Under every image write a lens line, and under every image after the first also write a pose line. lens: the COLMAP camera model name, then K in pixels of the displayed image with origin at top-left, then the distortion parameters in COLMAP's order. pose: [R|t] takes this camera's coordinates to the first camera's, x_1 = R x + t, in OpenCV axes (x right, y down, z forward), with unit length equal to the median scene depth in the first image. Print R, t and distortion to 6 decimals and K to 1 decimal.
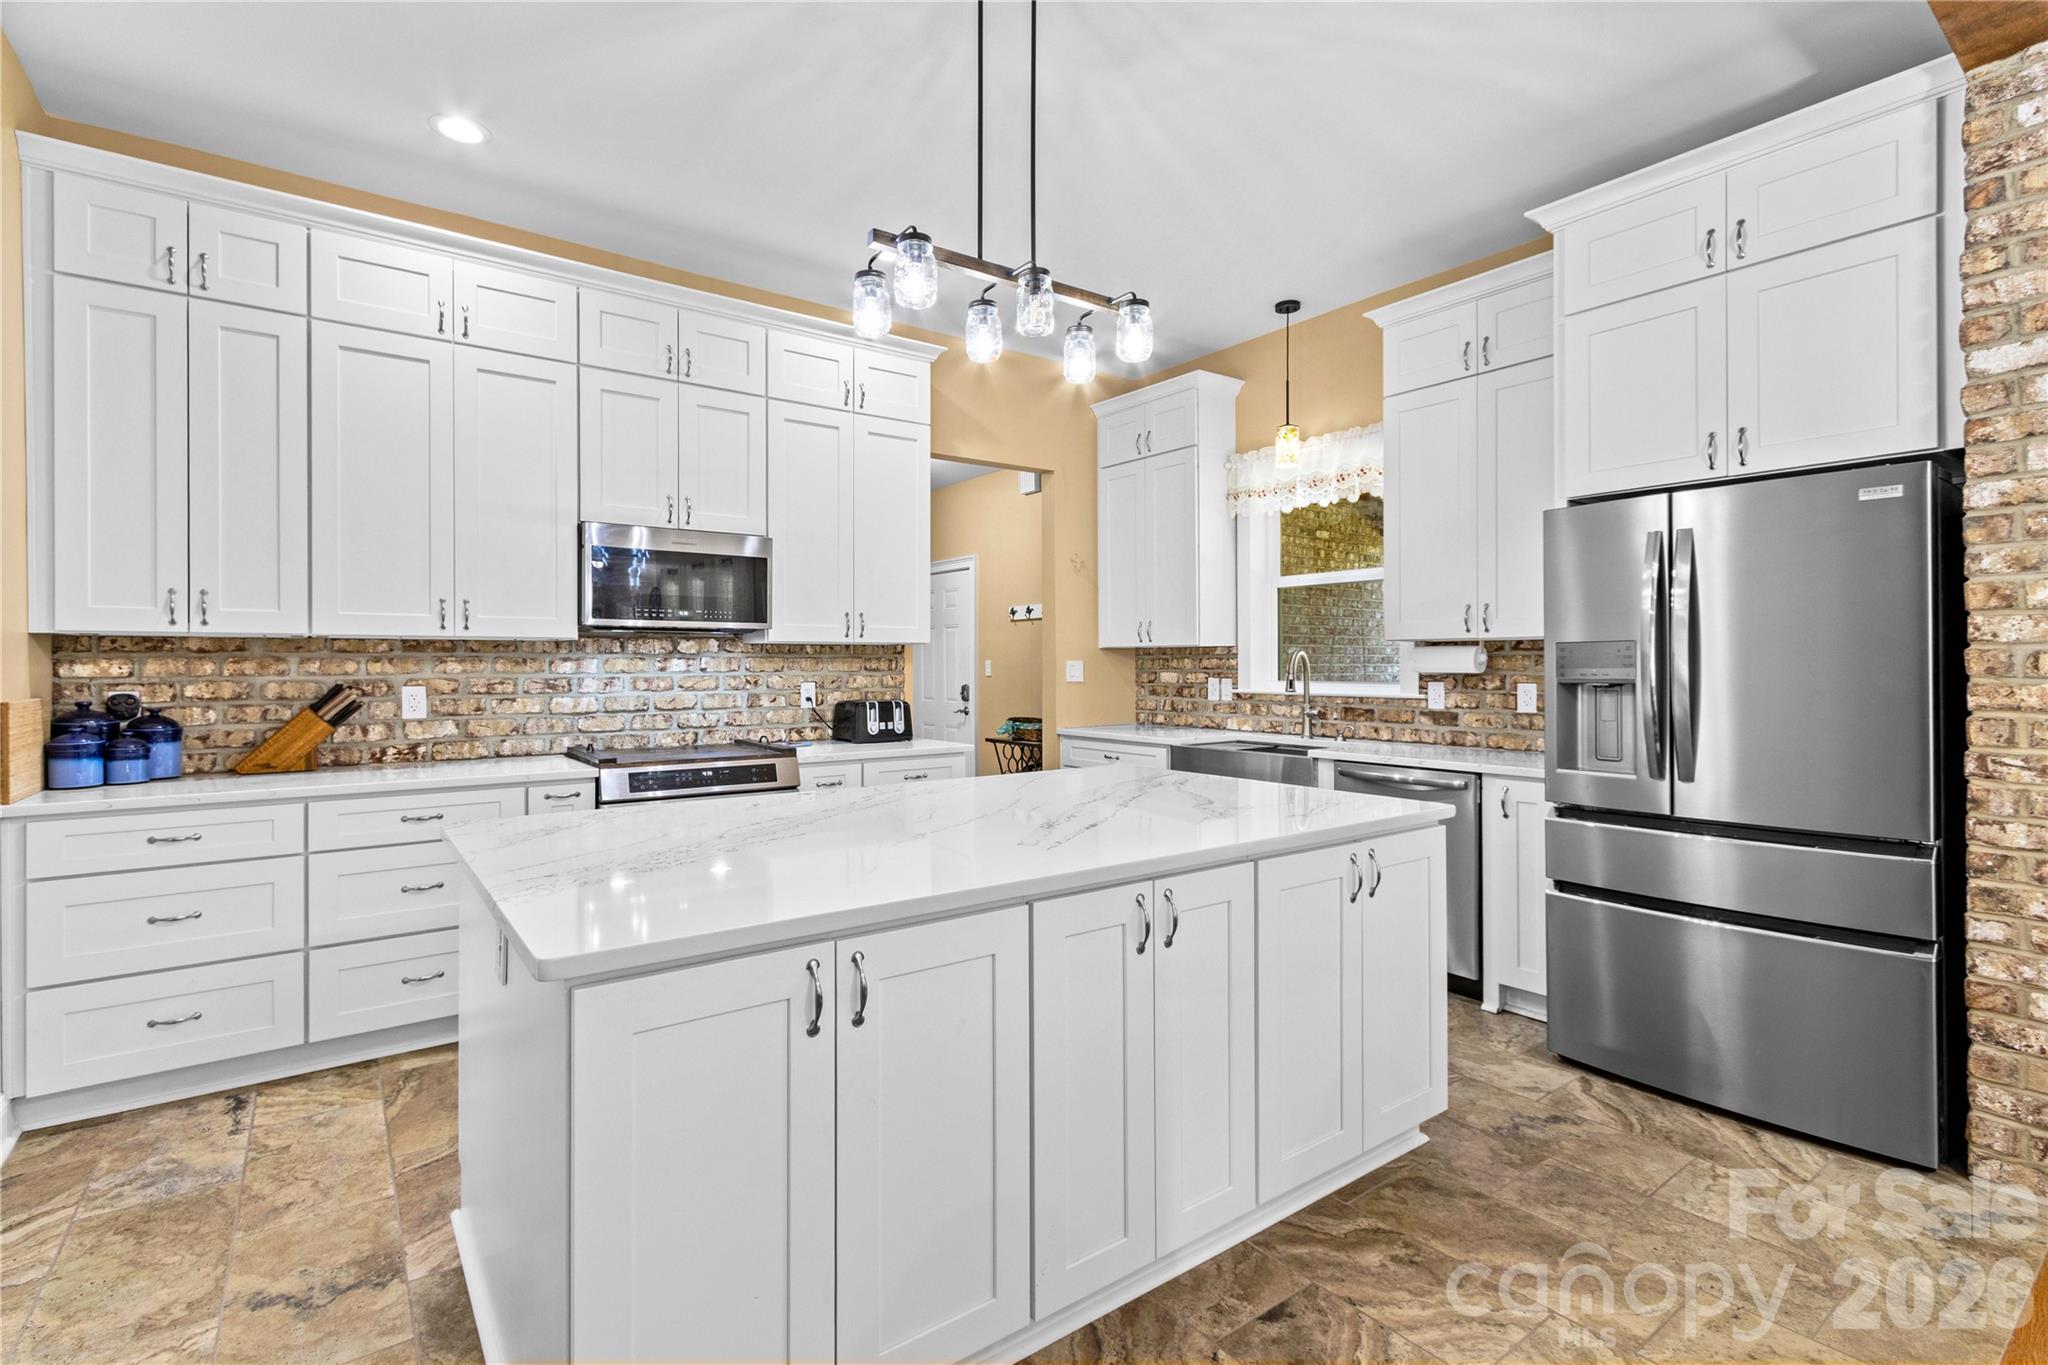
lens RADIAL K [[951.5, 0, 999.1], [0, 951.5, 659.9], [0, 0, 1]] dist [0.021110, -0.000440]
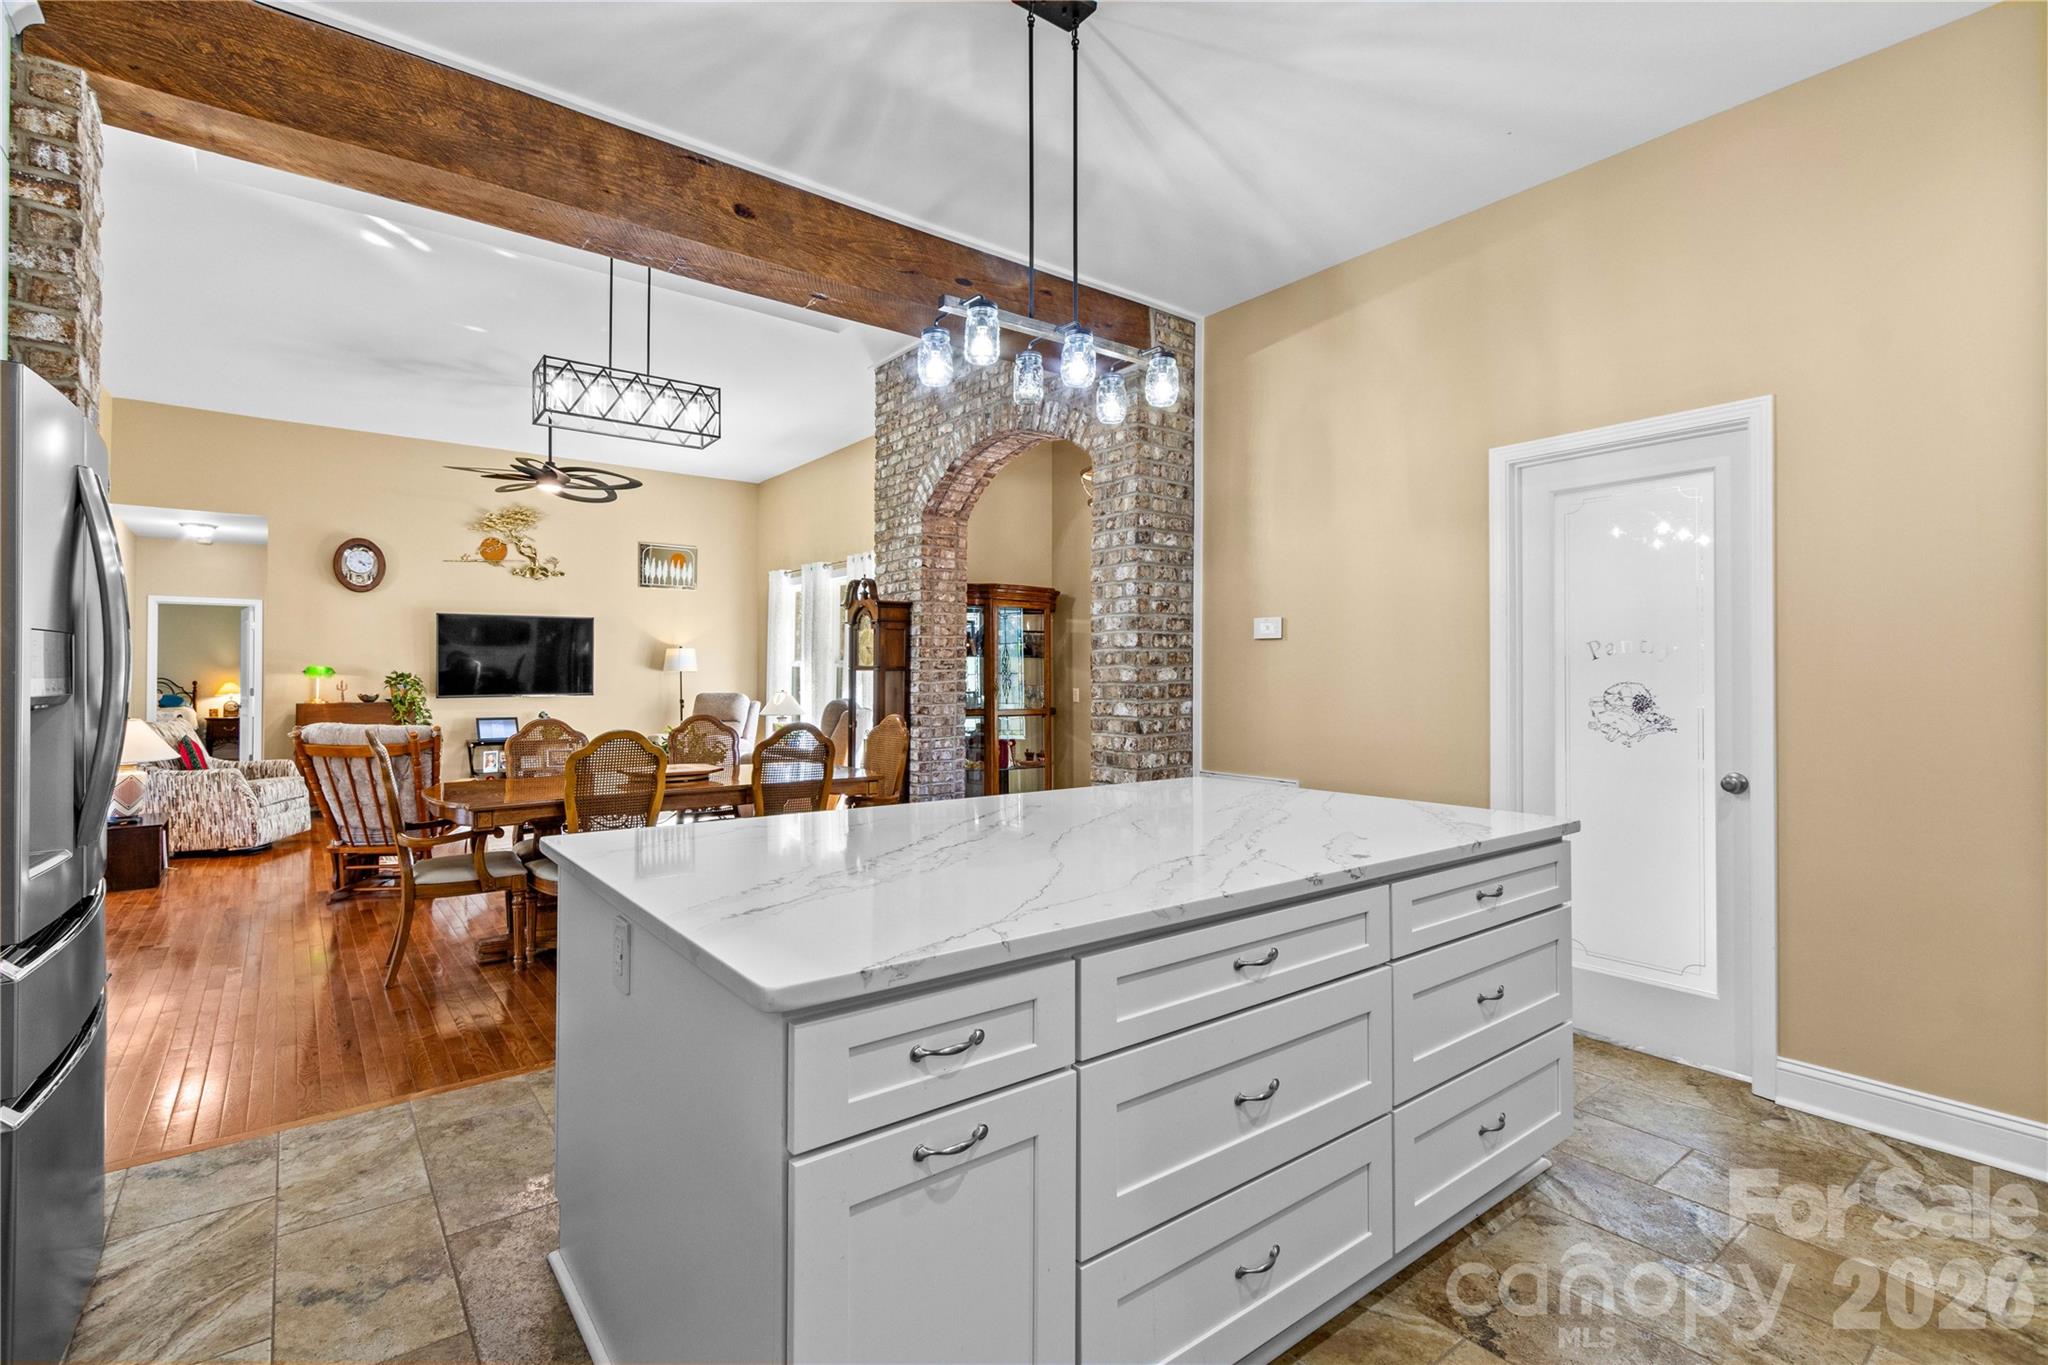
lens RADIAL K [[928.8, 0, 993.9], [0, 928.8, 673.0], [0, 0, 1]] dist [0.017450, -0.000108]
pose [[-0.999893, -0.000010, -0.014608, 0.051684], [0.000133, 0.999952, -0.009793, 0.008240], [0.014607, -0.009794, -0.999845, 1.125476]]
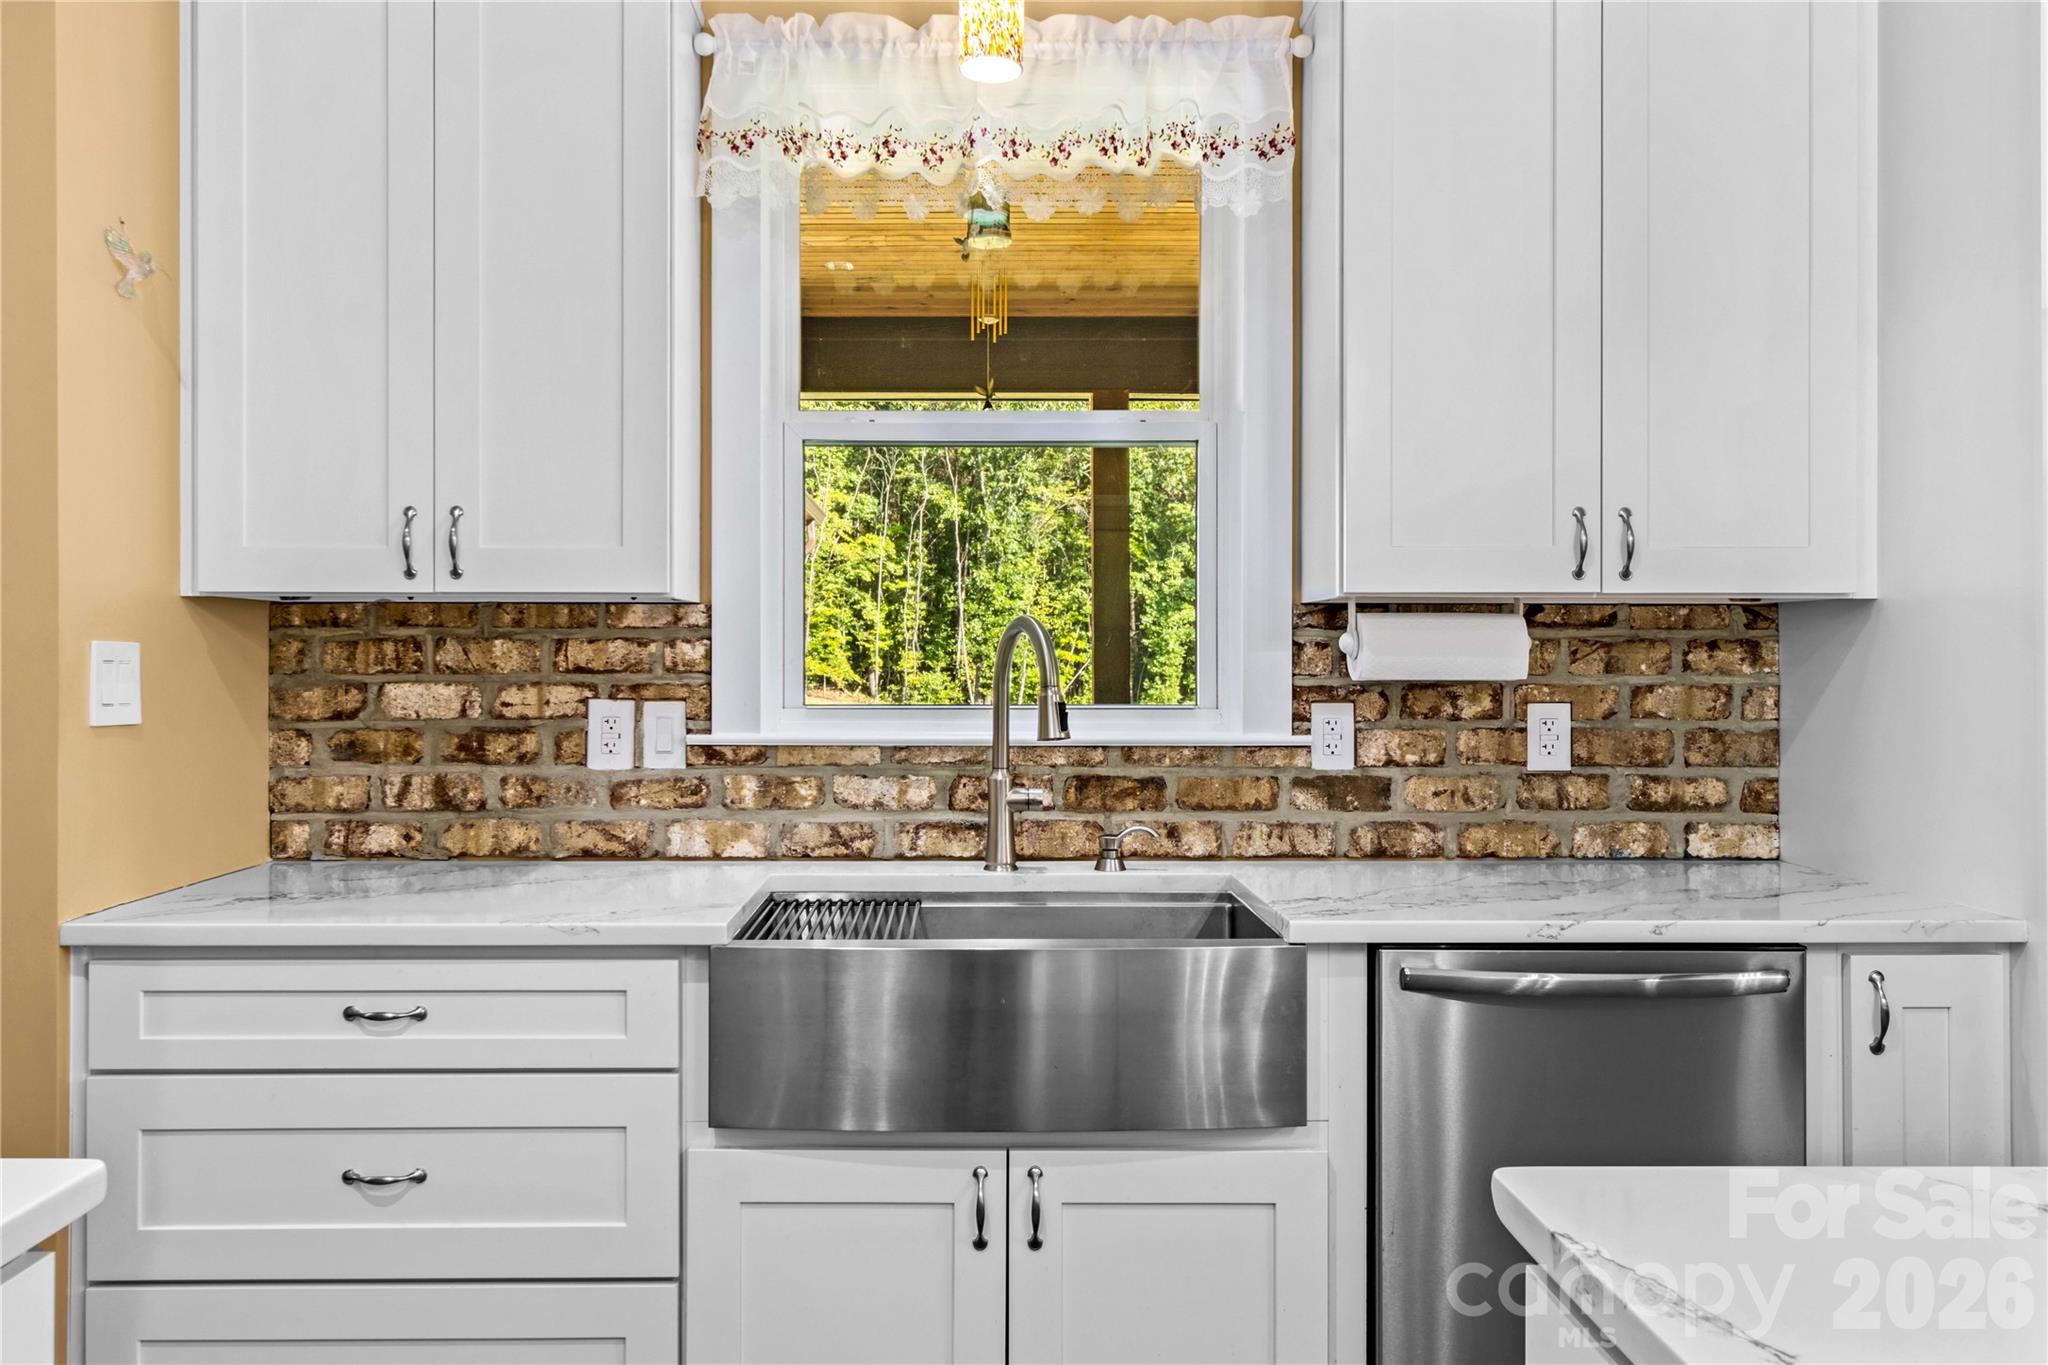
lens RADIAL K [[1567.5, 0, 966.5], [0, 1567.5, 661.8], [0, 0, 1]] dist [0.035789, 0.000002]
pose [[0.582774, 0.002432, 0.812630, -0.175482], [-0.005335, 0.999985, 0.000834, 0.006270], [-0.812616, -0.004821, 0.582779, 0.766872]]
